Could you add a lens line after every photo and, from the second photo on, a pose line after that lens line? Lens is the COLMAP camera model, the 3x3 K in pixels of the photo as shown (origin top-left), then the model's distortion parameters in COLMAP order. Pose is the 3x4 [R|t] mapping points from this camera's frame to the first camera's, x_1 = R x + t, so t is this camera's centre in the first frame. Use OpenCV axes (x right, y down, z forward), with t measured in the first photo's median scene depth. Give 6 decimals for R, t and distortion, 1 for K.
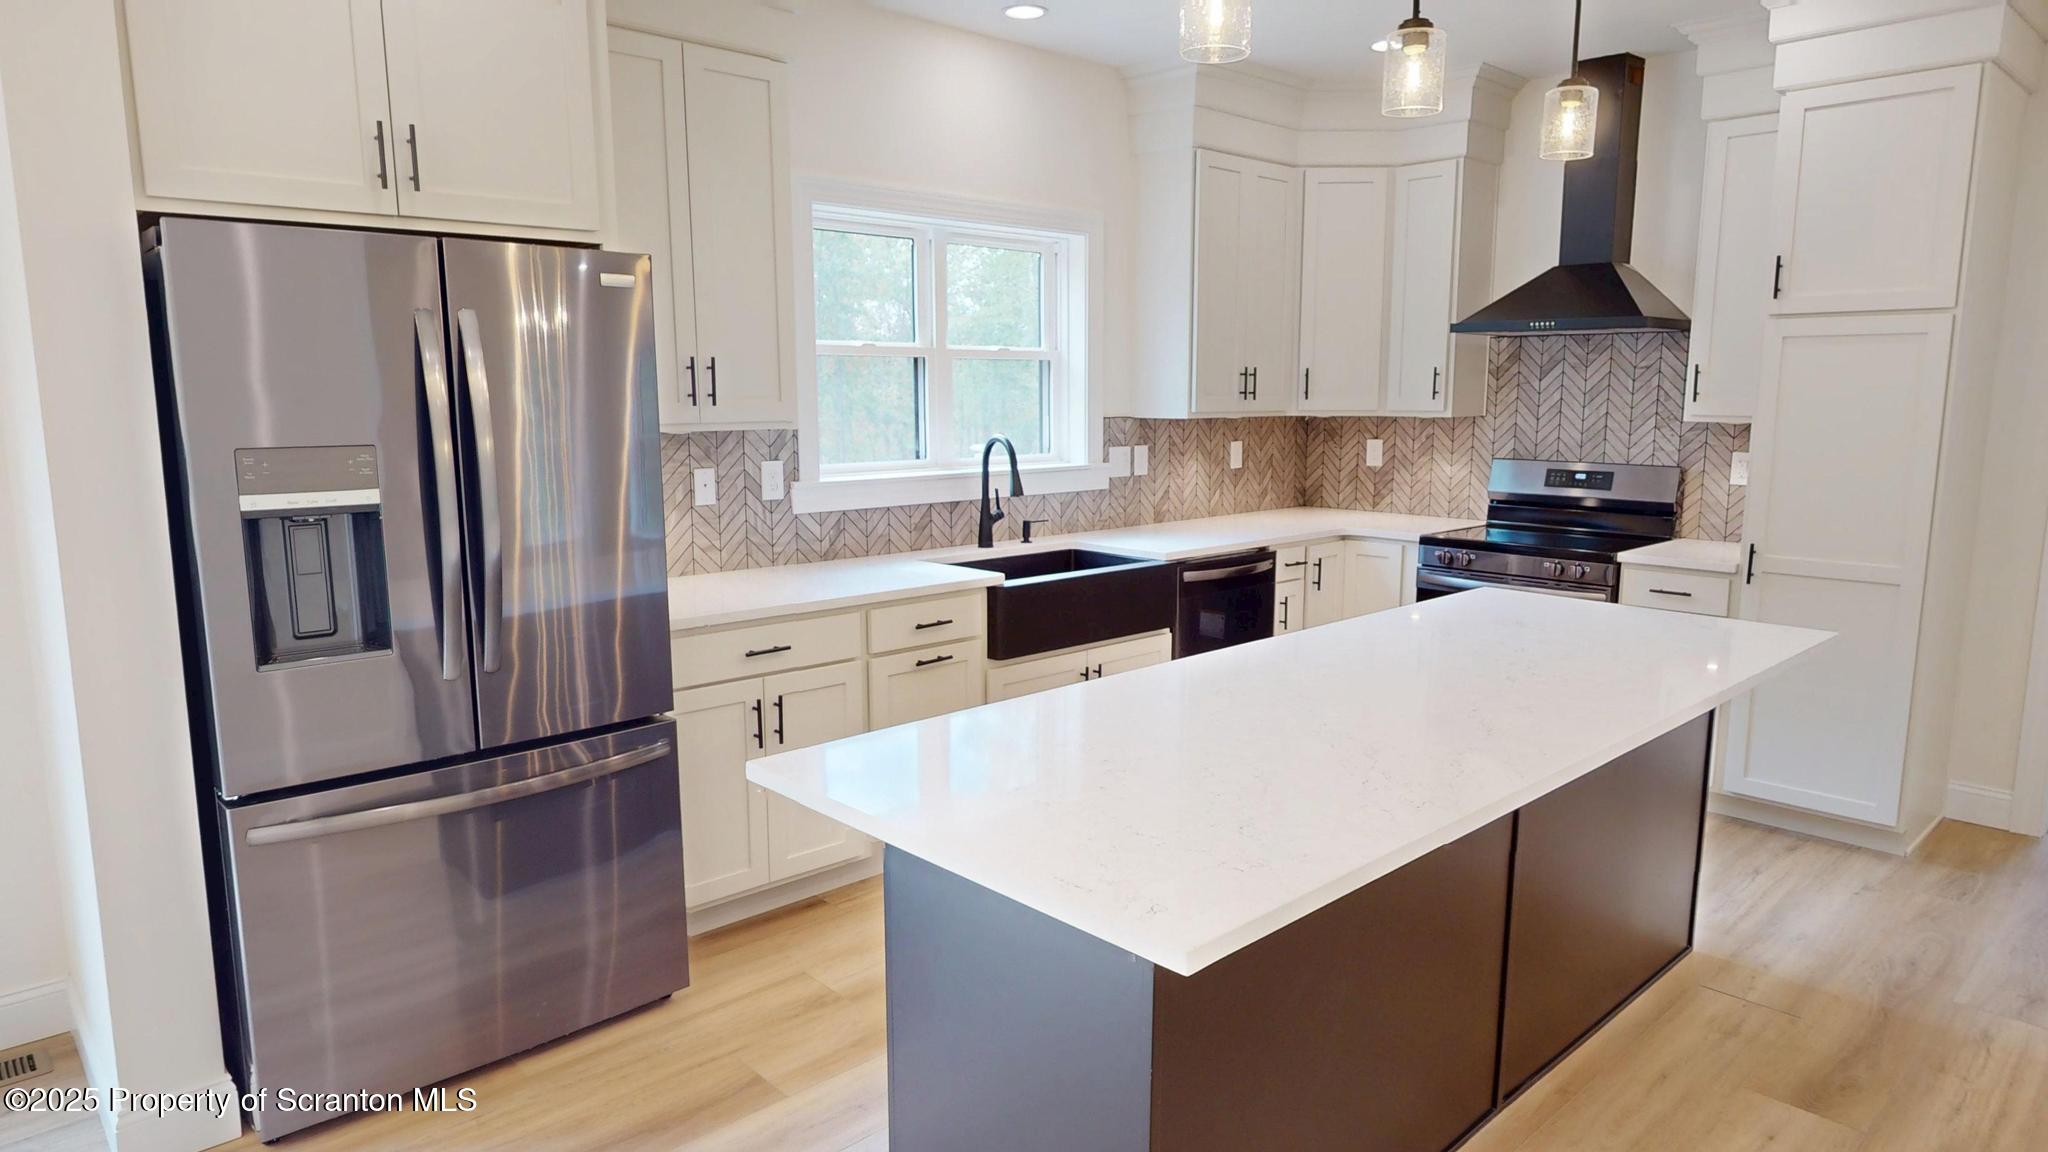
lens RADIAL K [[1230.0, 0, 1021.4], [0, 1230.0, 582.6], [0, 0, 1]] dist [0.002624, -0.003246]
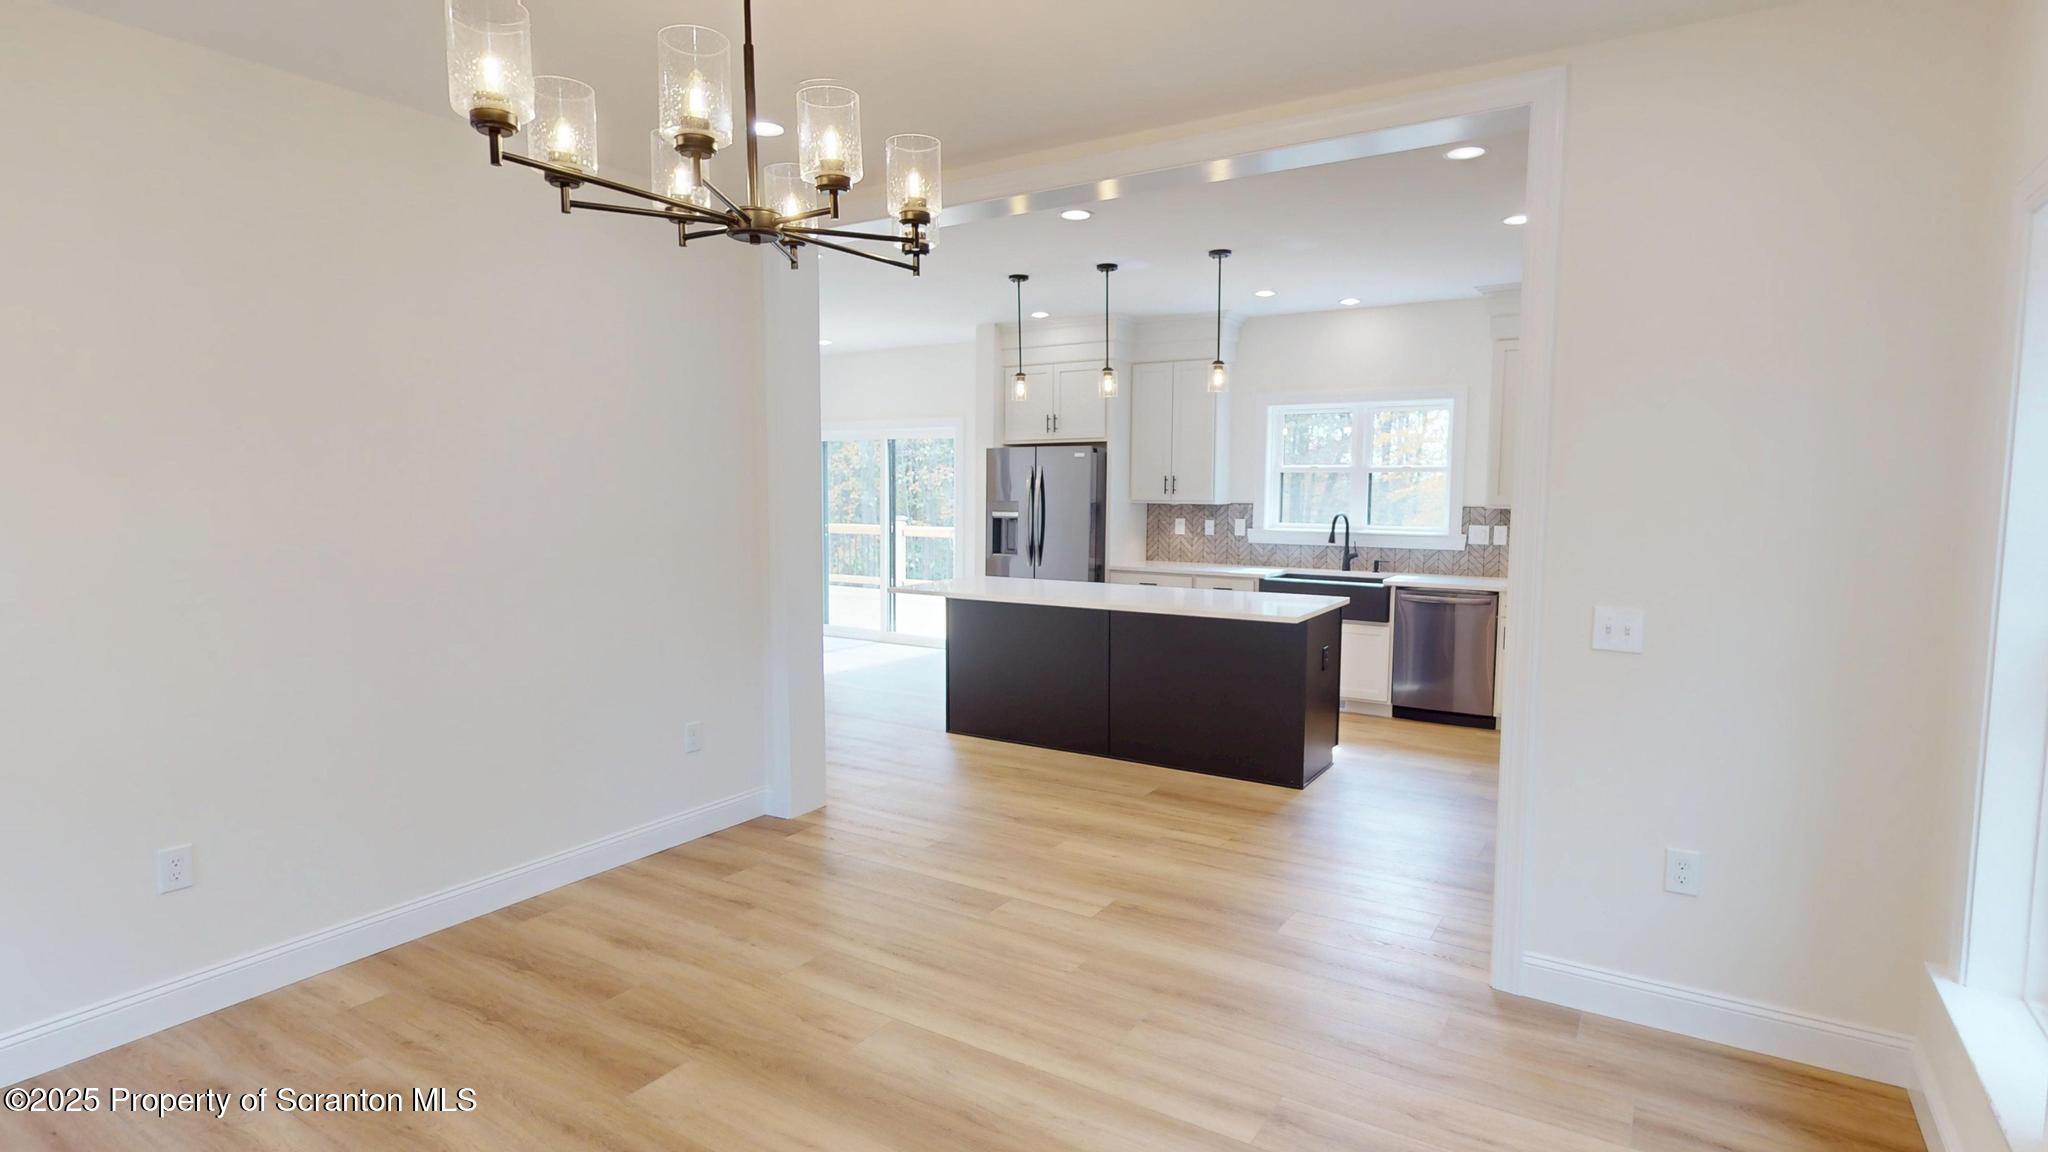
lens RADIAL K [[1062.8, 0, 1029.0], [0, 1062.8, 572.6], [0, 0, 1]] dist [0.006406, 0.001120]
pose [[0.249694, 0.086173, -0.964483, 1.513219], [-0.154474, 0.986822, 0.048177, -0.031493], [0.955924, 0.136958, 0.259715, 0.107544]]
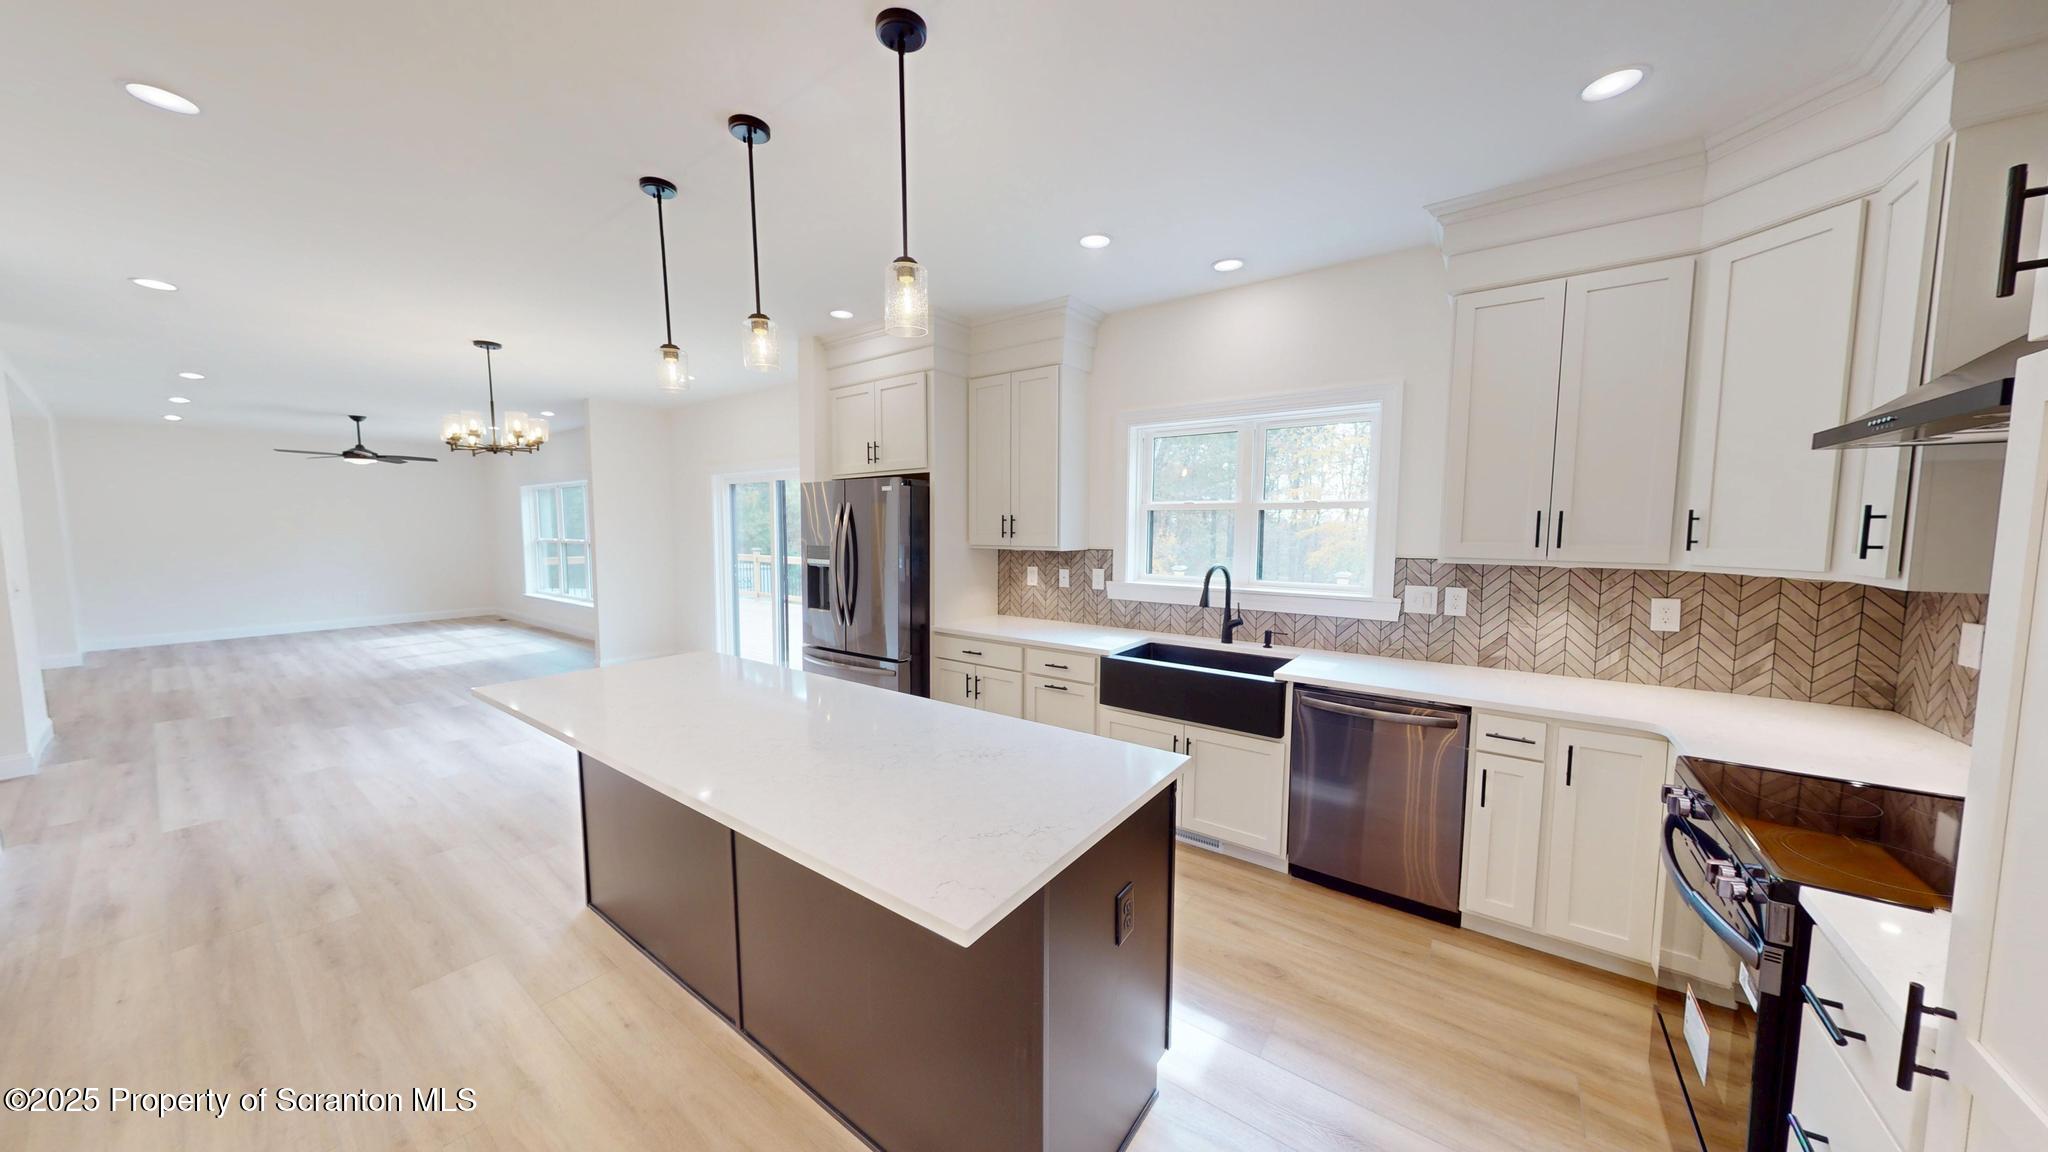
lens RADIAL K [[645.2, 0, 1026.5], [0, 645.2, 578.1], [0, 0, 1]] dist [0.000818, -0.000229]
pose [[0.183070, 0.081687, -0.979700, 0.681169], [-0.156256, 0.986291, 0.053038, -0.110753], [0.970603, 0.143375, 0.193325, 0.656028]]
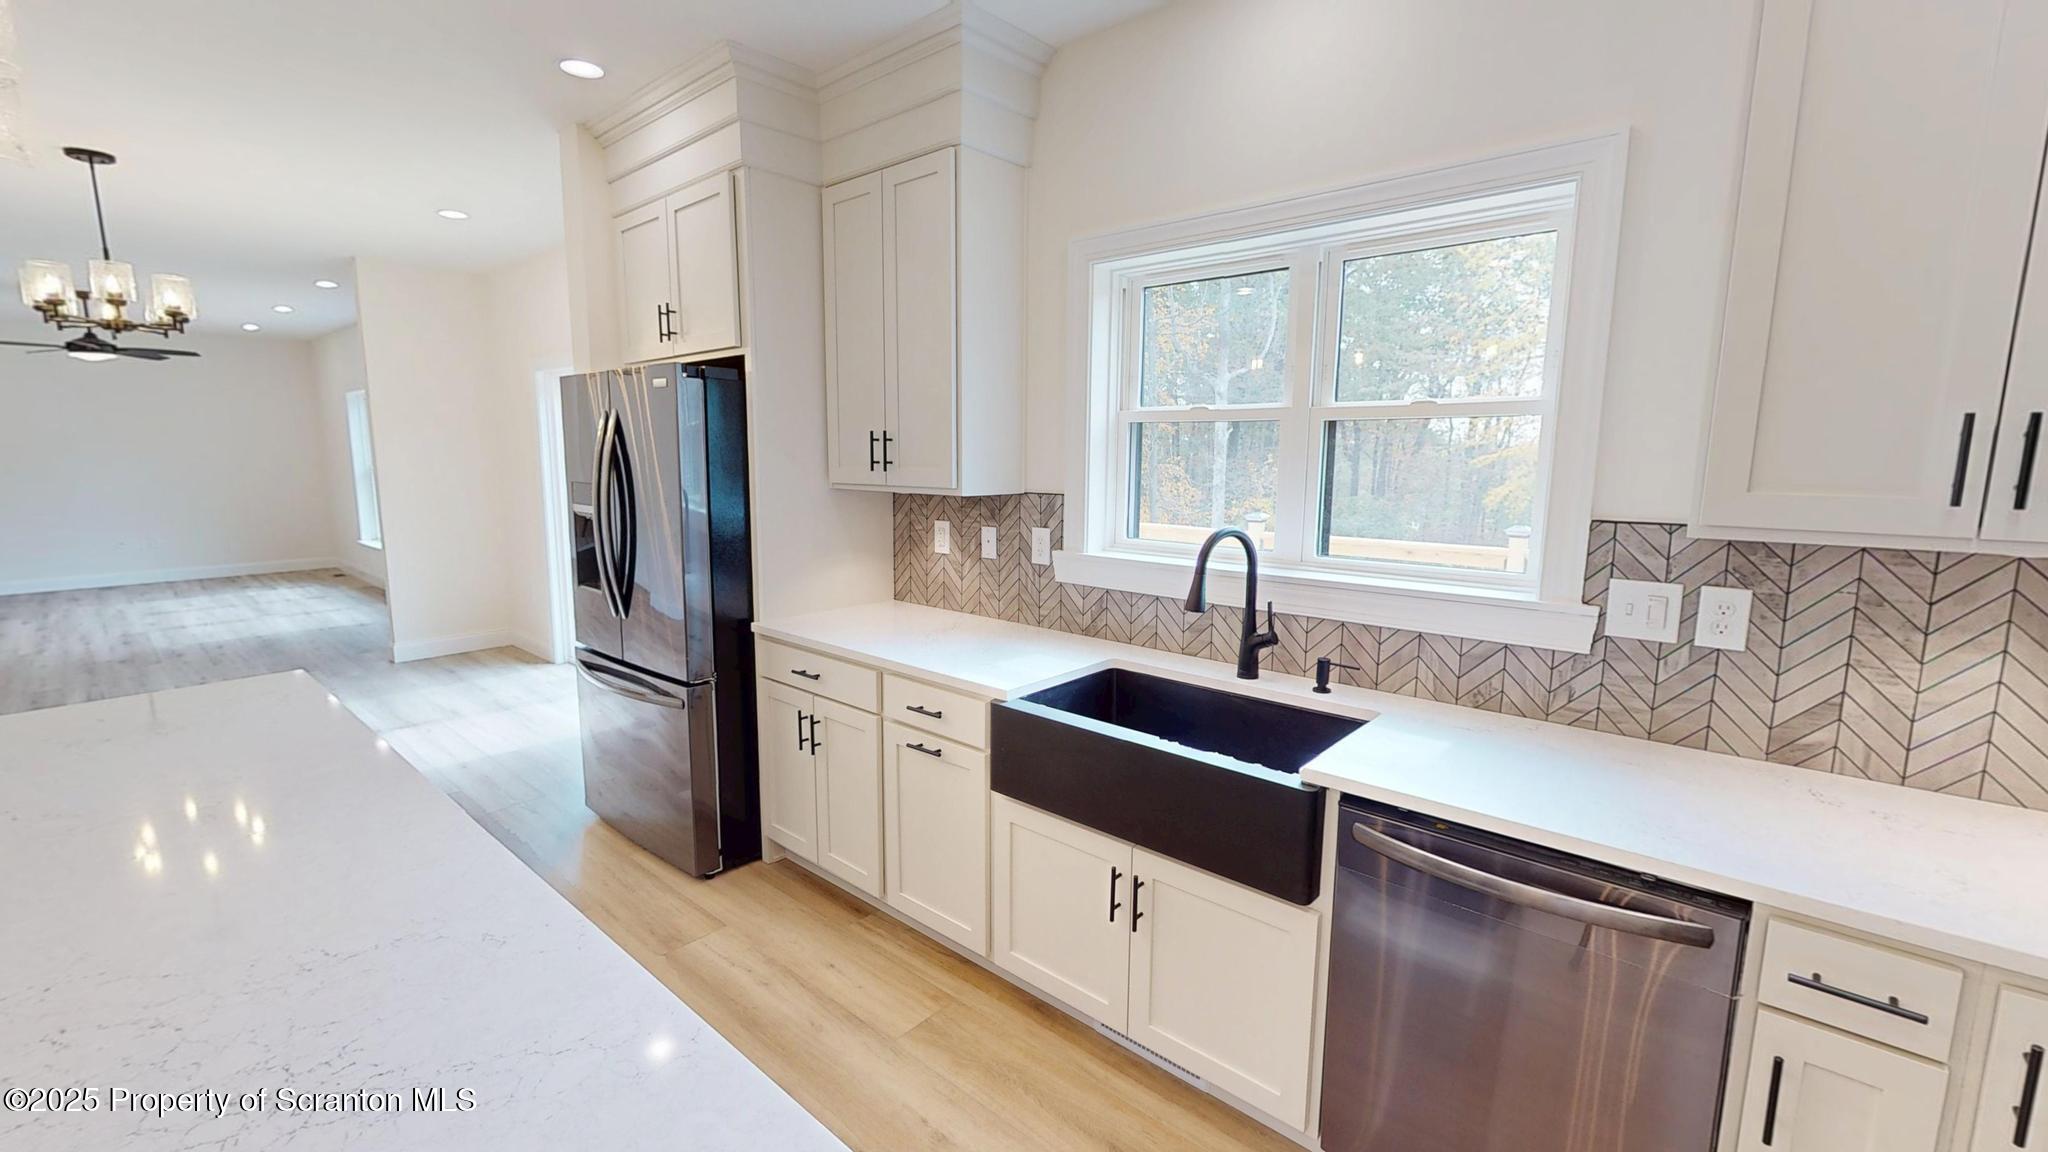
lens RADIAL K [[854.2, 0, 1024.0], [0, 854.2, 579.8], [0, 0, 1]] dist [0.001274, 0.000799]
pose [[0.094843, 0.152850, -0.983688, 0.477939], [-0.159790, 0.977667, 0.136509, -0.140696], [0.982584, 0.144236, 0.117149, 0.840966]]
